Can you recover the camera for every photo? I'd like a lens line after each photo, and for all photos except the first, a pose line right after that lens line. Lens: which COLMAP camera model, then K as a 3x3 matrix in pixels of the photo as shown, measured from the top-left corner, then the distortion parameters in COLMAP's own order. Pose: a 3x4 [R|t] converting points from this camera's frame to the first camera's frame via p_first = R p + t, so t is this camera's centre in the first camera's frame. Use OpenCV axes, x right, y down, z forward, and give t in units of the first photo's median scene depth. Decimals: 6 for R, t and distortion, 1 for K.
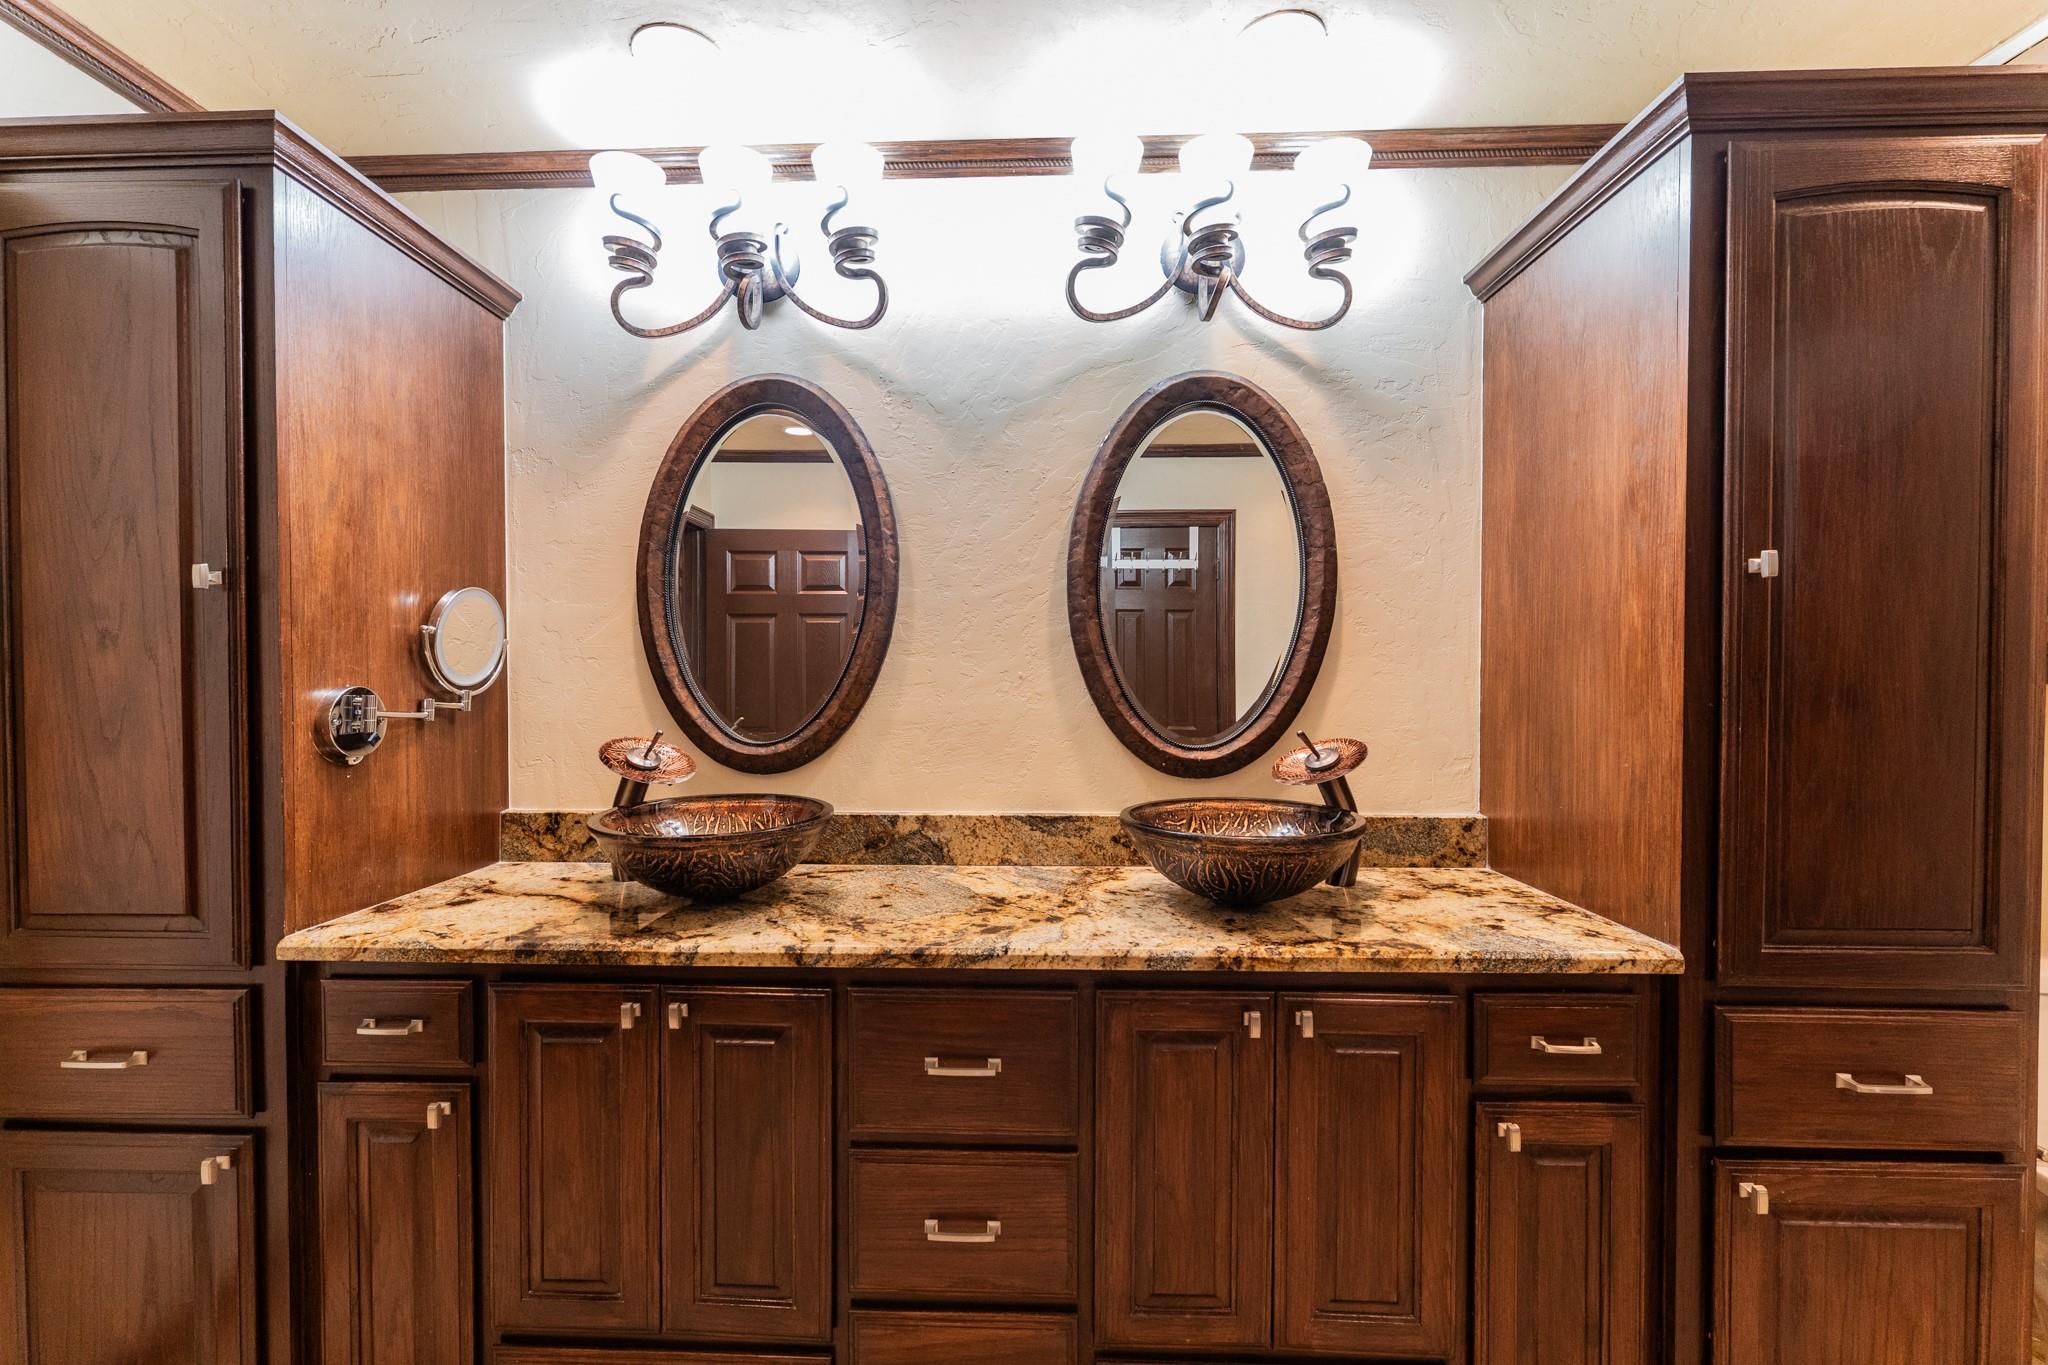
lens RADIAL K [[827.2, 0, 1012.2], [0, 827.2, 685.1], [0, 0, 1]] dist [-0.000754, 0.000392]
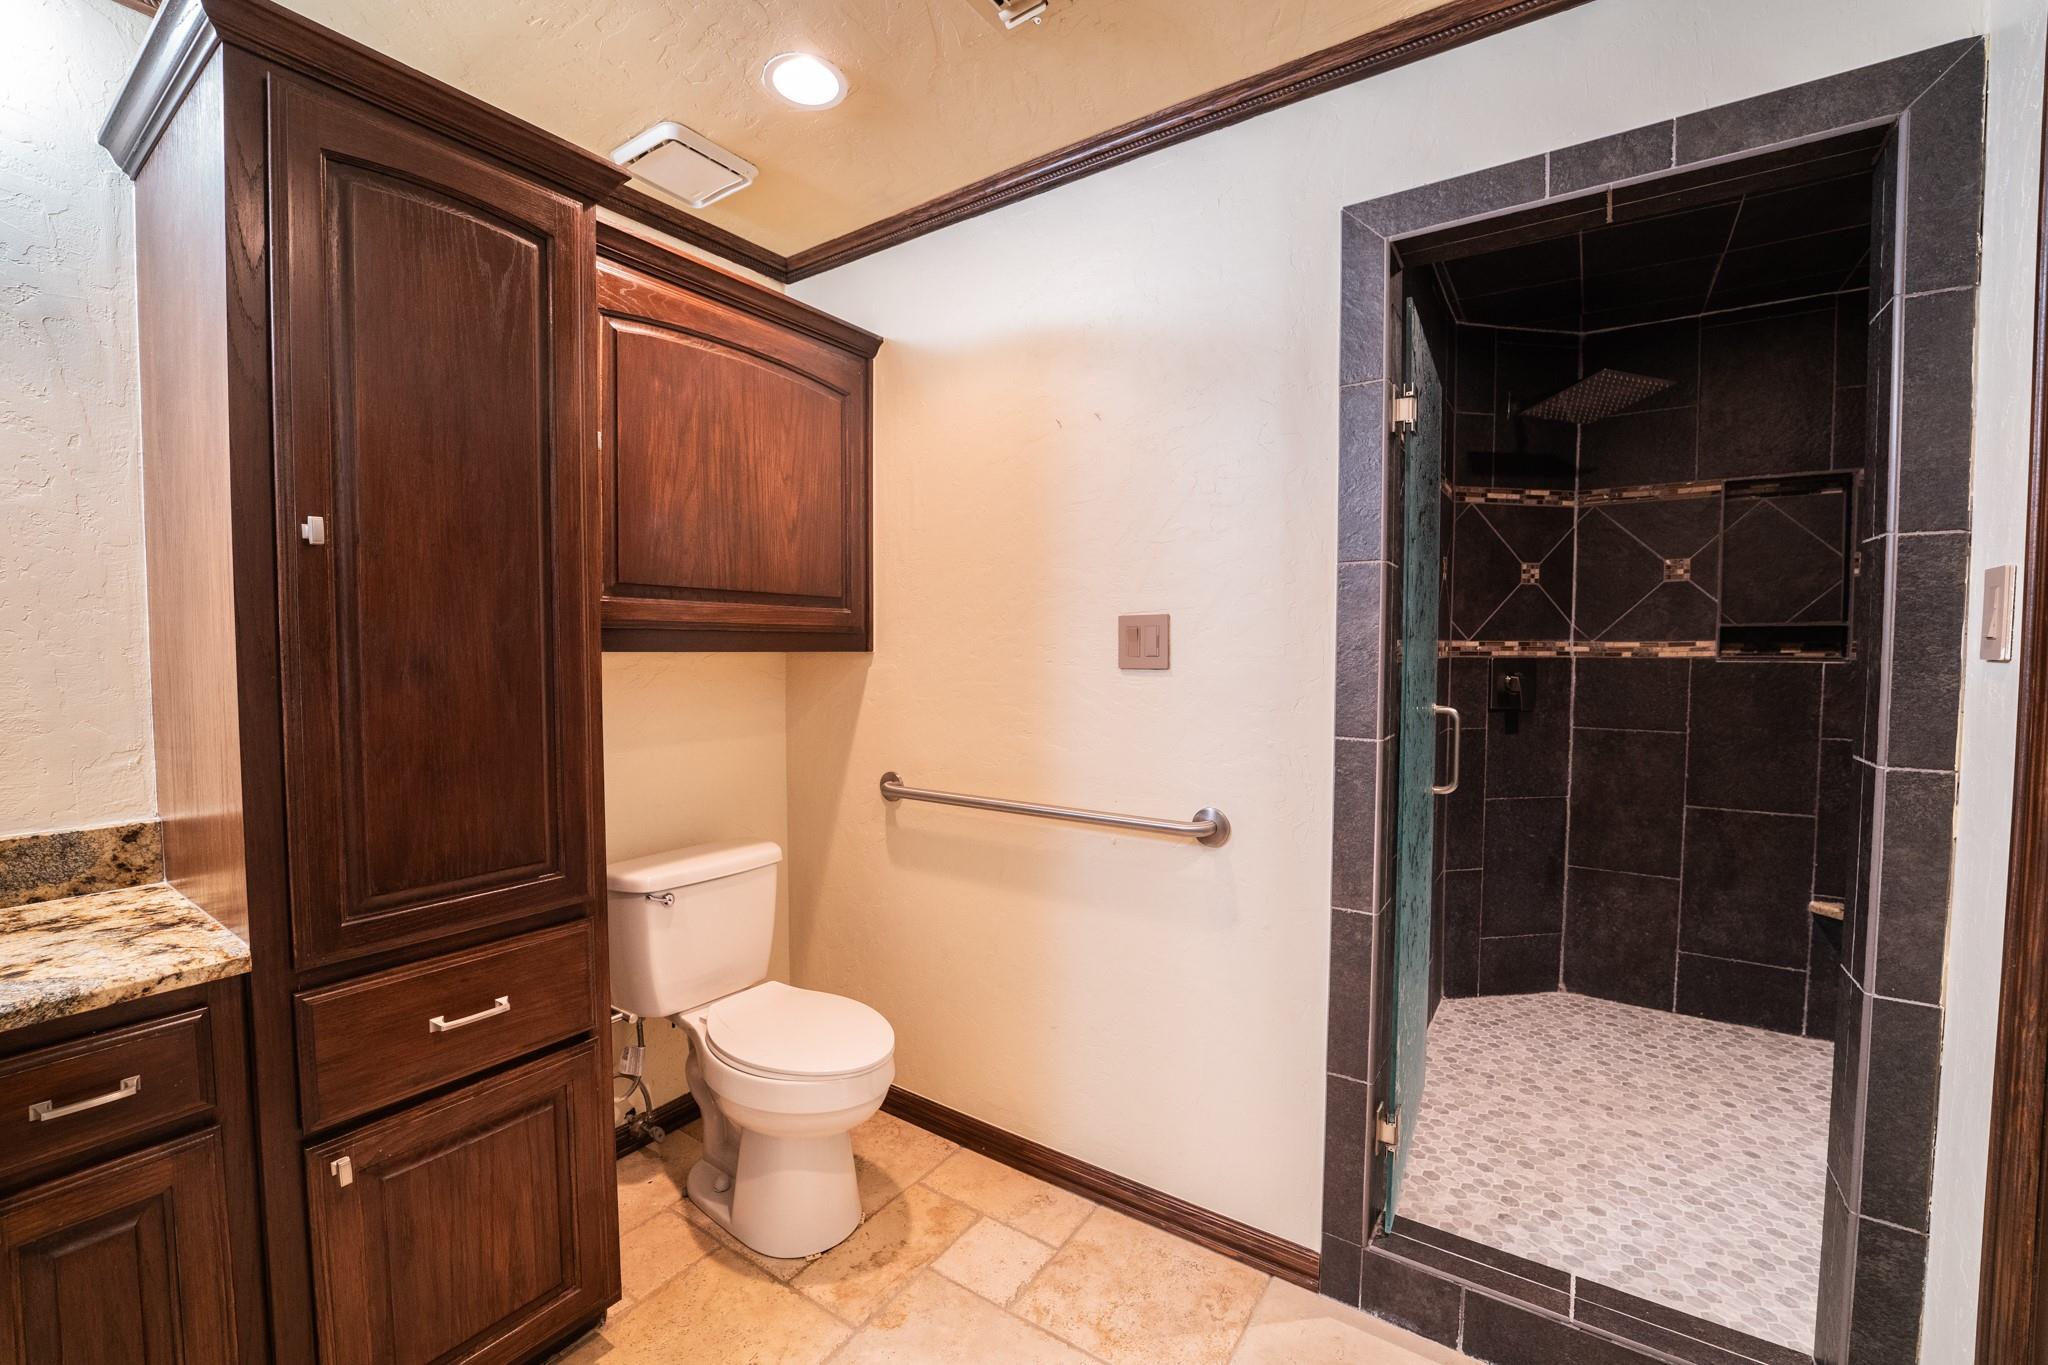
lens RADIAL K [[840.0, 0, 960.6], [0, 840.0, 688.4], [0, 0, 1]] dist [-0.017490, 0.000377]
pose [[0.568995, -0.039333, 0.821399, 0.517668], [0.010207, 0.999116, 0.040773, 0.005494], [-0.822277, -0.014815, 0.568894, -0.167754]]
